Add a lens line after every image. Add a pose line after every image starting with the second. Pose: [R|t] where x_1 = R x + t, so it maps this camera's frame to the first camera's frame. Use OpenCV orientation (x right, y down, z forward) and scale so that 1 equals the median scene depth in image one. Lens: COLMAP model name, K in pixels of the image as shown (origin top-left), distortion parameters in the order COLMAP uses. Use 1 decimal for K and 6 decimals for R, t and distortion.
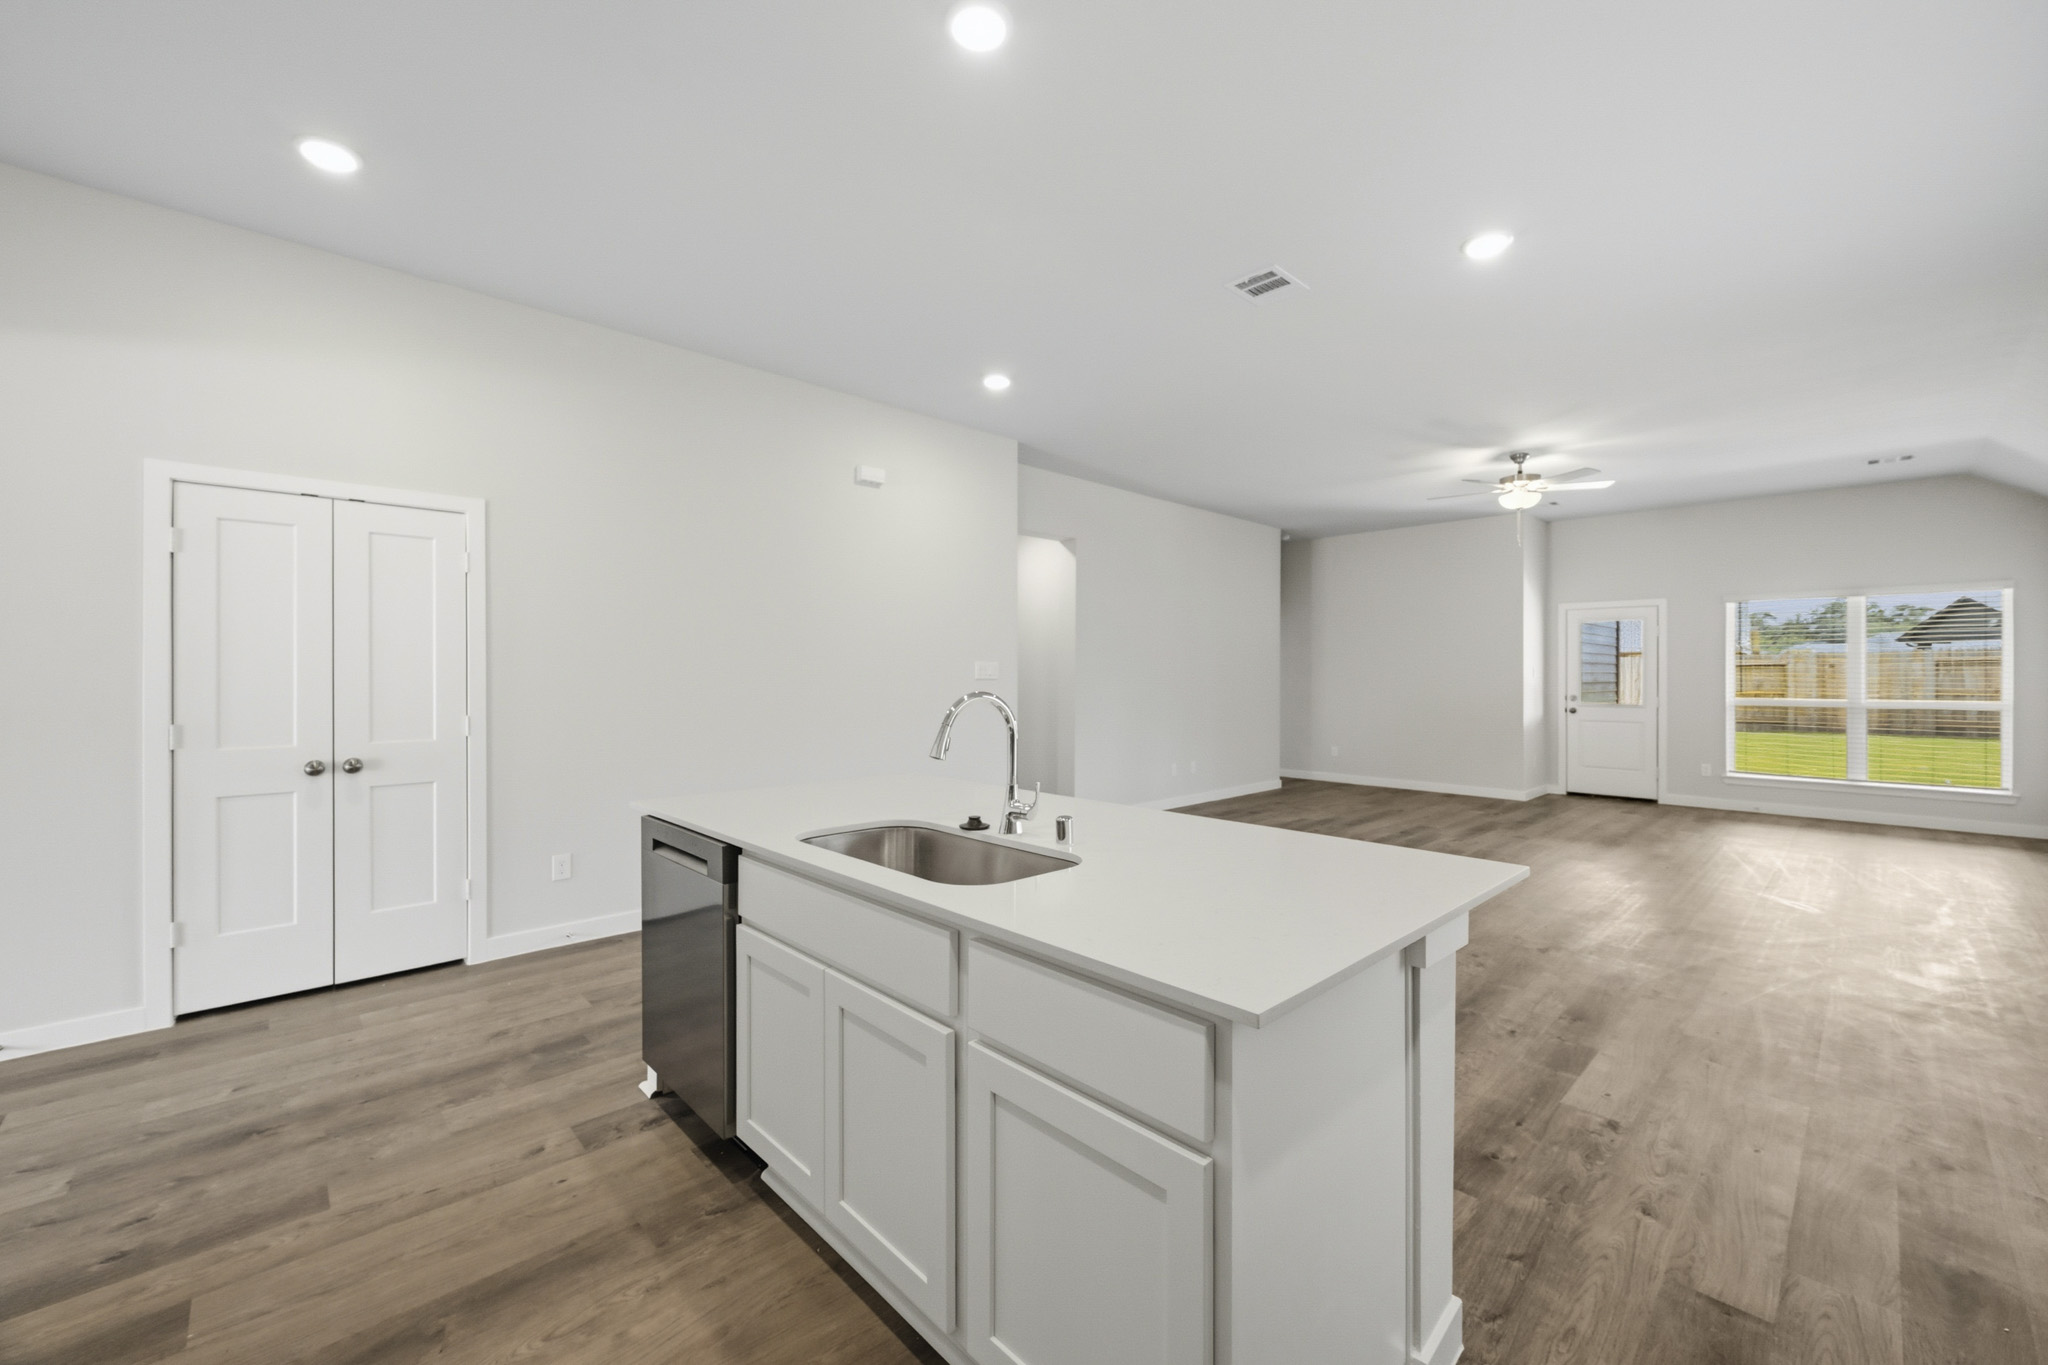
lens RADIAL K [[808.6, 0, 1027.0], [0, 808.6, 674.9], [0, 0, 1]] dist [-0.002280, 0.000470]
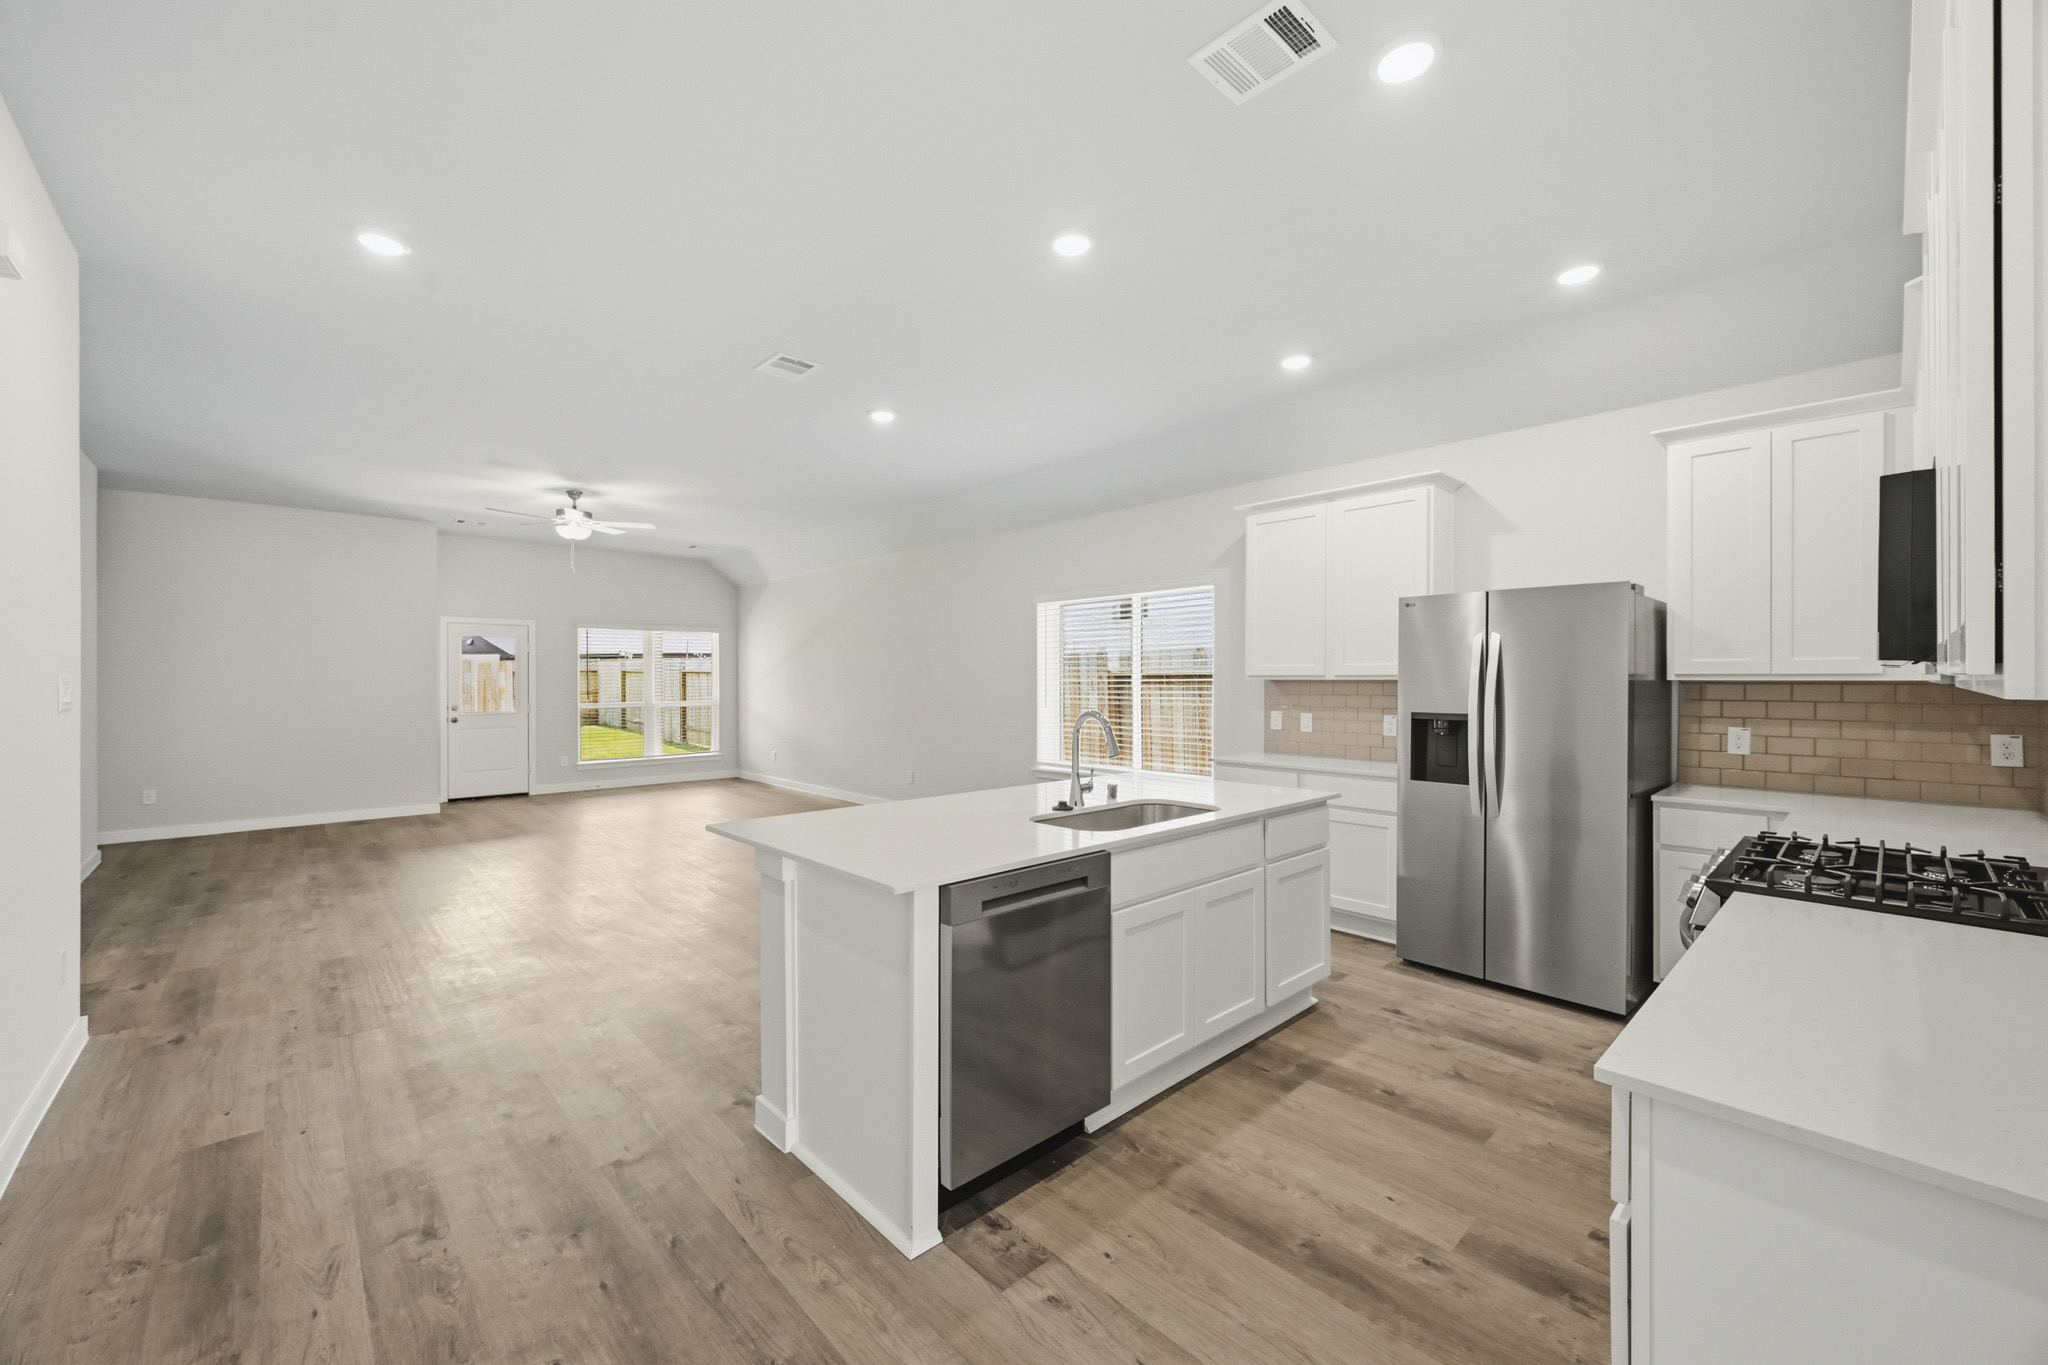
lens RADIAL K [[808.6, 0, 1018.7], [0, 808.6, 684.8], [0, 0, 1]] dist [-0.002280, 0.000470]
pose [[0.017217, -0.009650, 0.999805, -0.519662], [0.002971, 0.999950, 0.009600, -0.013665], [-0.999847, 0.002805, 0.017245, 0.375373]]
